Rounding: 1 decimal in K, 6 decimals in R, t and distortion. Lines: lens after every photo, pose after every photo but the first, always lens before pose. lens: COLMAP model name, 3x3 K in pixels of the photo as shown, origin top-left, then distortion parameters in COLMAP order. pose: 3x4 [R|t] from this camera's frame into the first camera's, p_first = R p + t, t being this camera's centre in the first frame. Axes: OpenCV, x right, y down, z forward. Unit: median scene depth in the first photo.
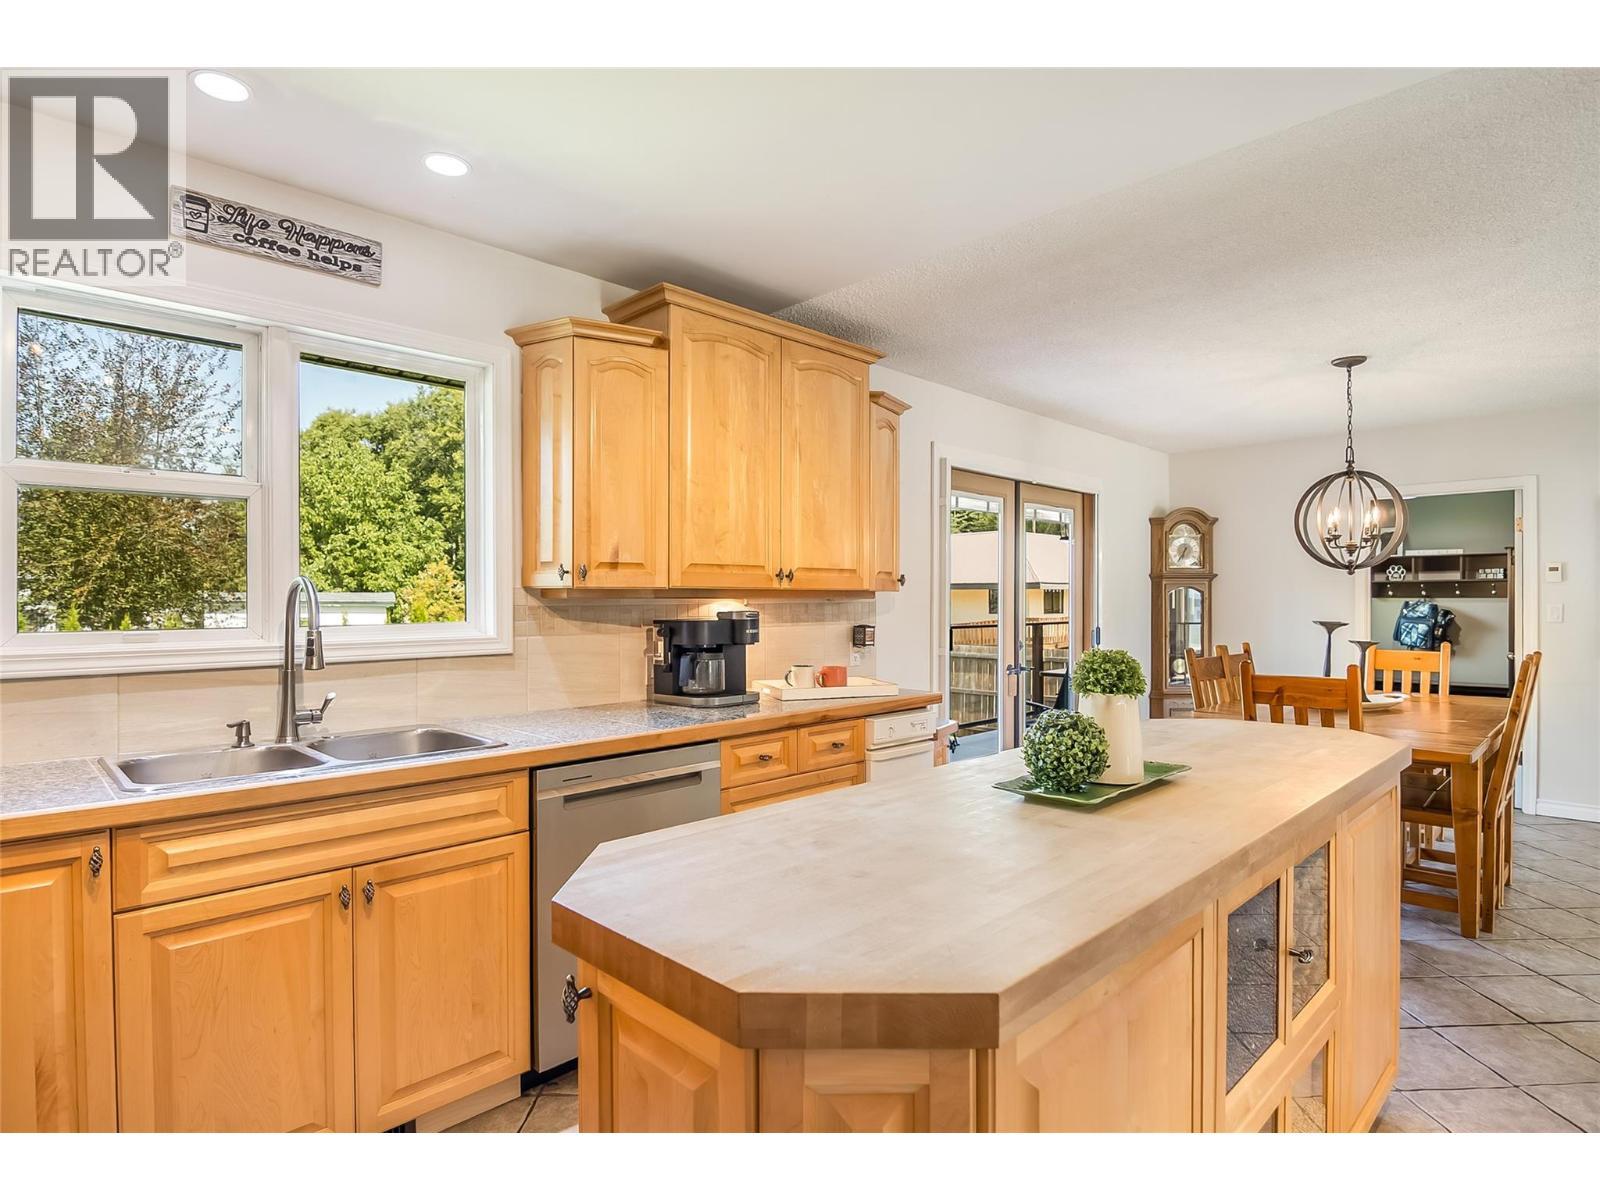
lens RADIAL K [[841.0, 0, 796.2], [0, 841.0, 601.3], [0, 0, 1]] dist [-0.004192, -0.015773]
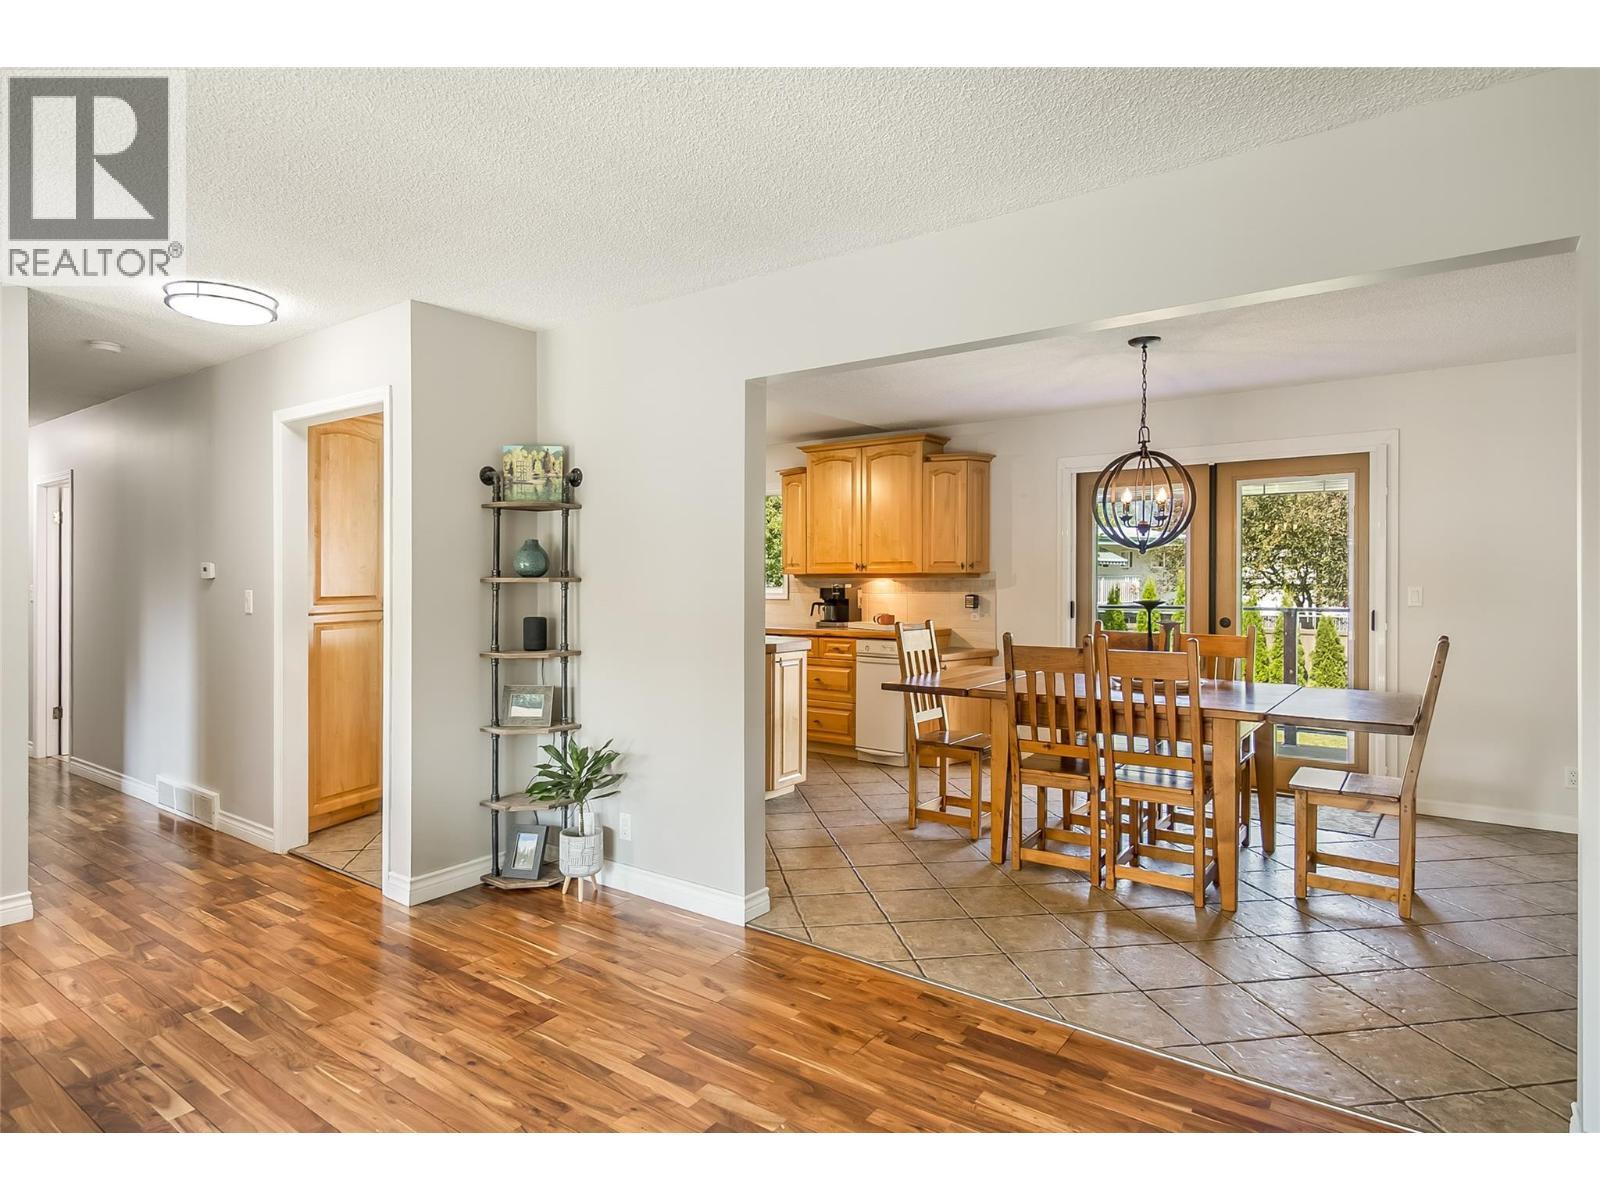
lens RADIAL K [[880.0, 0, 792.4], [0, 880.0, 575.4], [0, 0, 1]] dist [0.037107, -0.033247]
pose [[0.151667, -0.002057, -0.988430, 2.636005], [-0.002227, 0.999995, -0.002423, -0.005052], [0.988429, 0.002569, 0.151662, 0.684104]]
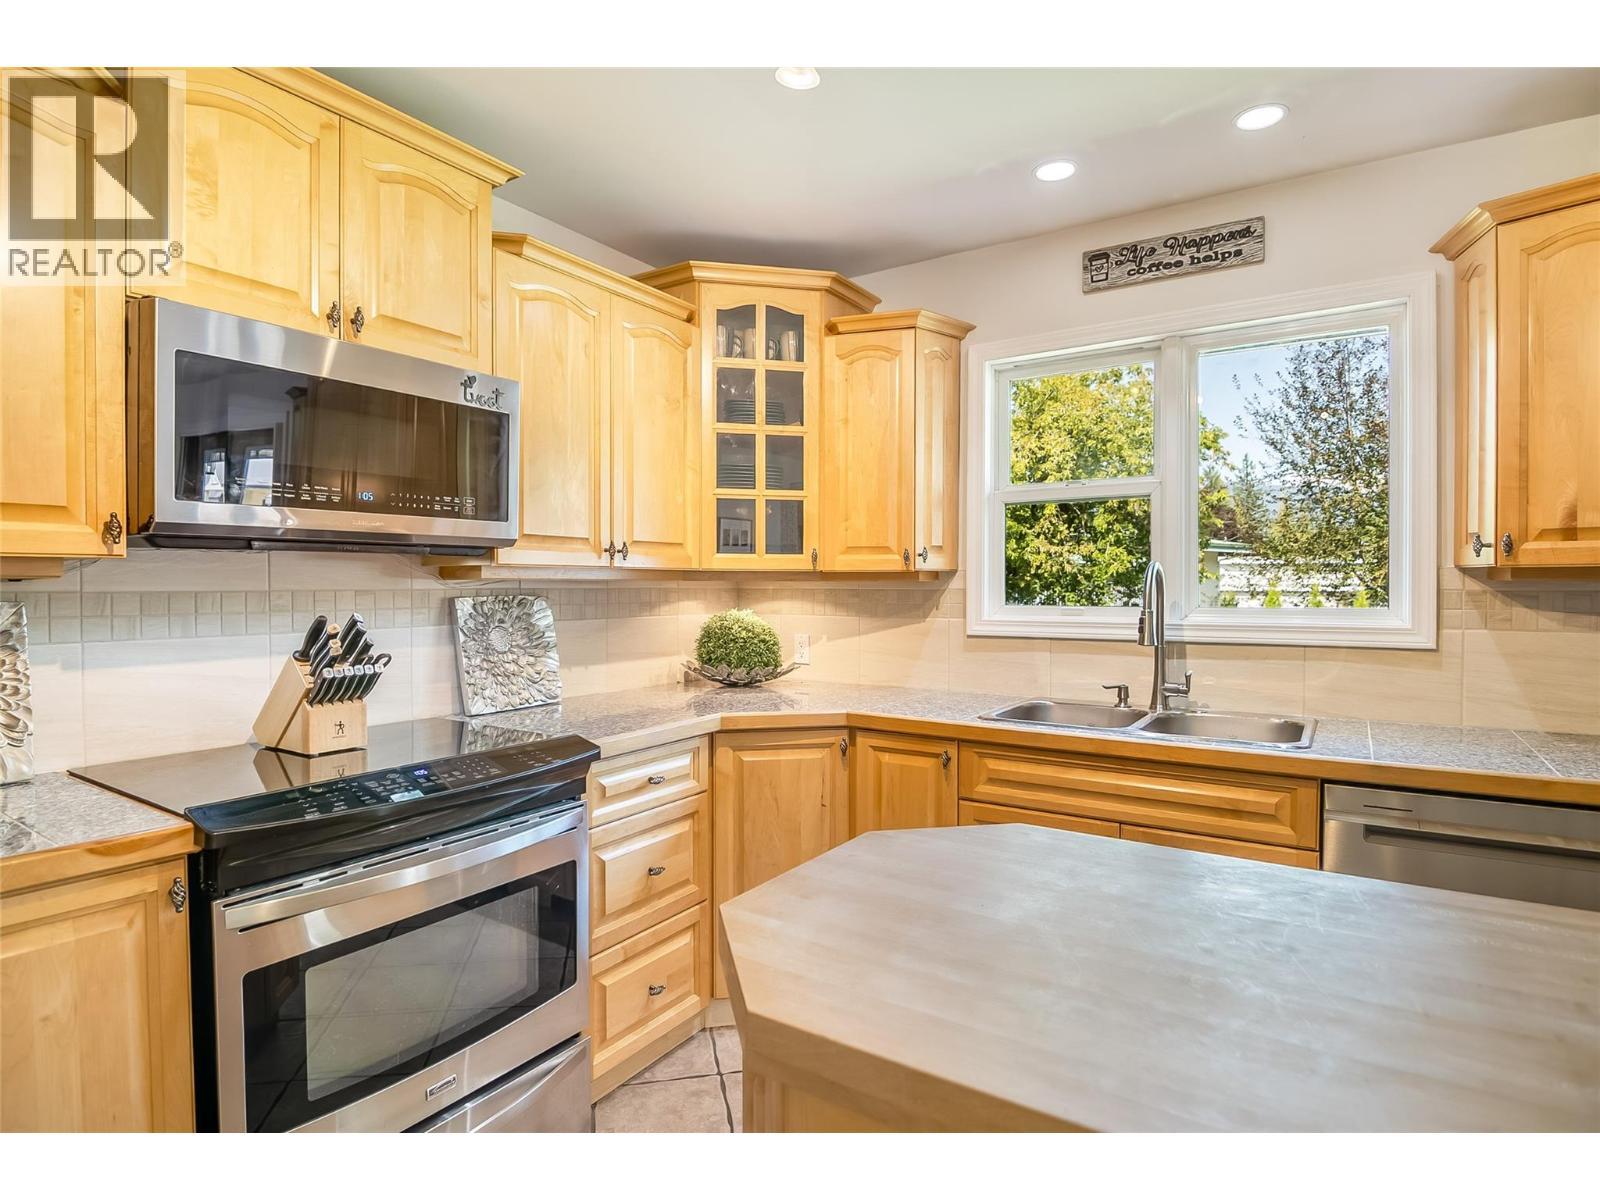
lens RADIAL K [[841.0, 0, 796.2], [0, 841.0, 601.3], [0, 0, 1]] dist [-0.004192, -0.015773]
pose [[0.207890, 0.020166, -0.977944, 0.355288], [-0.000821, 0.999791, 0.020442, 0.000570], [0.978152, -0.003447, 0.207863, 0.267582]]
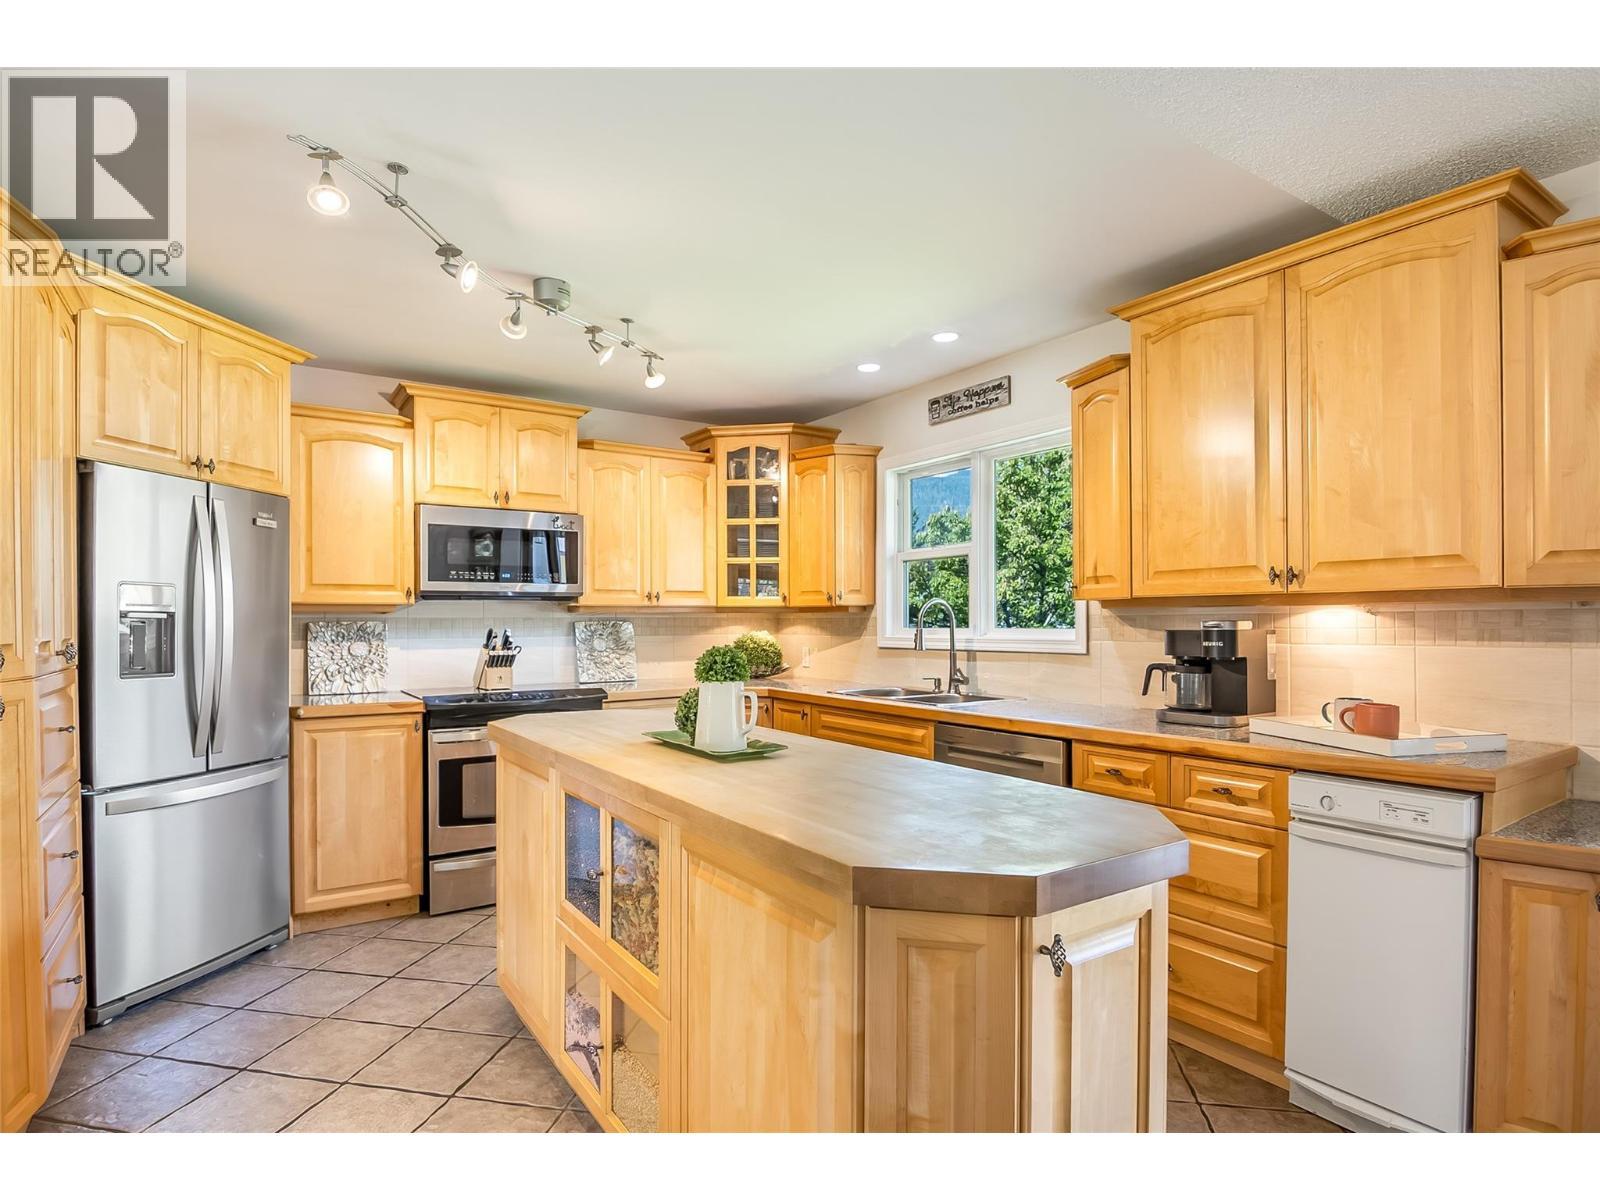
lens RADIAL K [[843.7, 0, 795.3], [0, 843.7, 626.1], [0, 0, 1]] dist [-0.002774, -0.013810]
pose [[-0.181971, 0.007468, -0.983276, 1.088297], [0.002058, 0.999972, 0.007214, 0.013068], [0.983302, -0.000711, -0.181981, 0.910150]]
